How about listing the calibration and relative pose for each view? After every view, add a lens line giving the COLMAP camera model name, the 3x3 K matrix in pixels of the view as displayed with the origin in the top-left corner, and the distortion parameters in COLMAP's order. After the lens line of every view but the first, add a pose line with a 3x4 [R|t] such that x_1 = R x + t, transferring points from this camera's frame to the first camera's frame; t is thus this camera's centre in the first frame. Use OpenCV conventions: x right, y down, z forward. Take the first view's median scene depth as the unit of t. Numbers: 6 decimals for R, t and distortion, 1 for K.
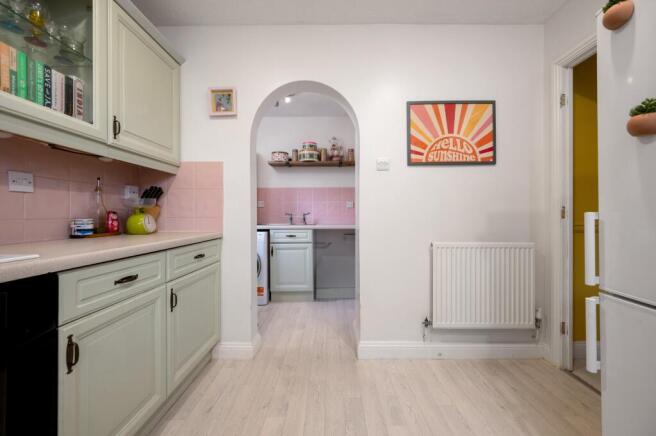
lens RADIAL K [[268.5, 0, 330.0], [0, 268.5, 215.4], [0, 0, 1]] dist [-0.000556, -0.000101]
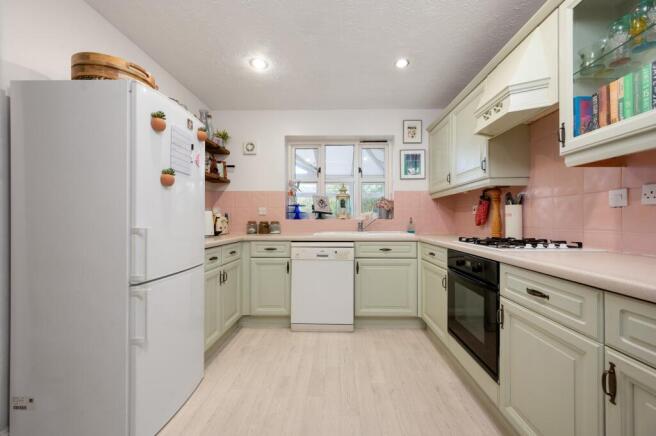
lens RADIAL K [[268.5, 0, 330.0], [0, 268.5, 215.4], [0, 0, 1]] dist [-0.000556, -0.000101]
pose [[-0.999500, -0.000128, 0.031617, -0.013147], [-0.000574, 0.999900, -0.014100, -0.037633], [-0.031612, -0.014111, -0.999401, 1.994711]]
